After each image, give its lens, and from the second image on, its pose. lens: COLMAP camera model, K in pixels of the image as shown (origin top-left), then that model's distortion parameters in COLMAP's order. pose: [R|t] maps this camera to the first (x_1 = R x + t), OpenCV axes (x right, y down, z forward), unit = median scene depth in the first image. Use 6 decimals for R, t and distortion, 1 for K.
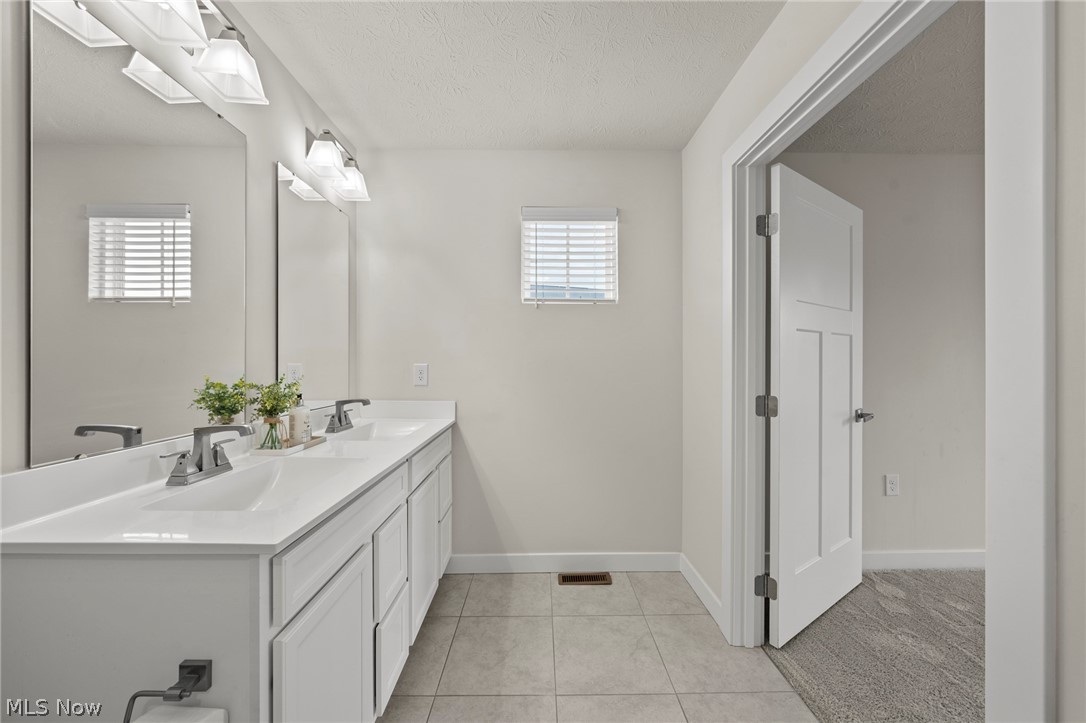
lens RADIAL K [[389.9, 0, 545.3], [0, 389.9, 363.2], [0, 0, 1]] dist [-0.000882, -0.000165]
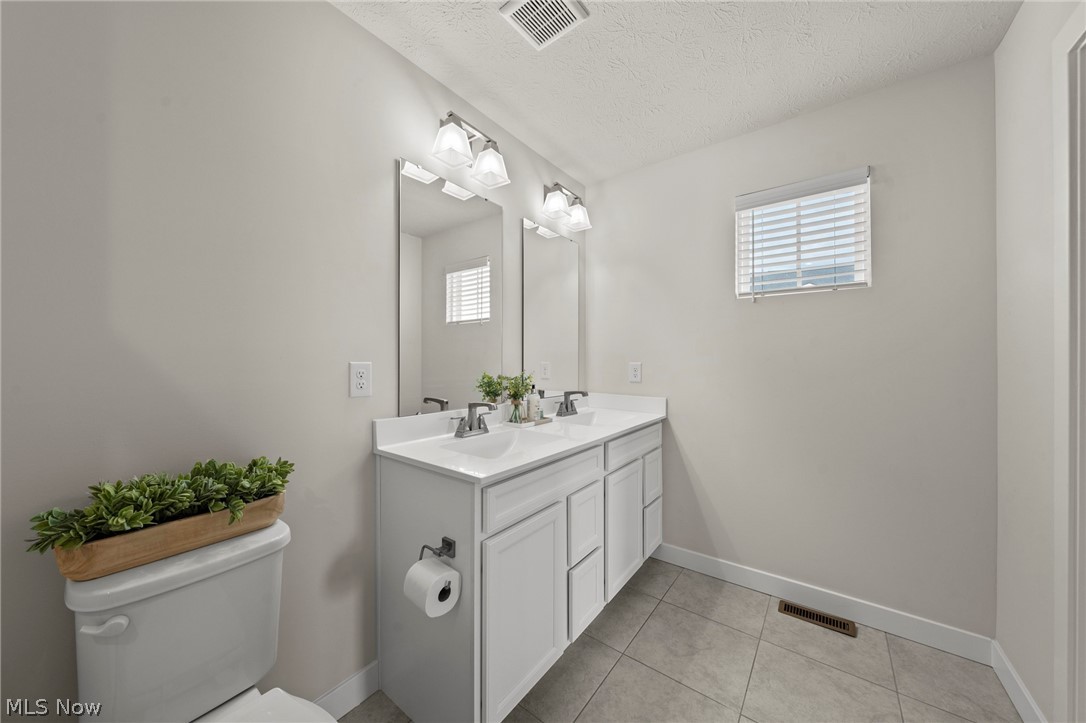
lens RADIAL K [[376.9, 0, 539.3], [0, 376.9, 359.6], [0, 0, 1]] dist [-0.001982, -0.000171]
pose [[0.783622, -0.002865, -0.621231, 0.155691], [-0.000063, 0.999989, -0.004690, -0.002149], [0.621238, 0.003714, 0.783613, -0.014824]]
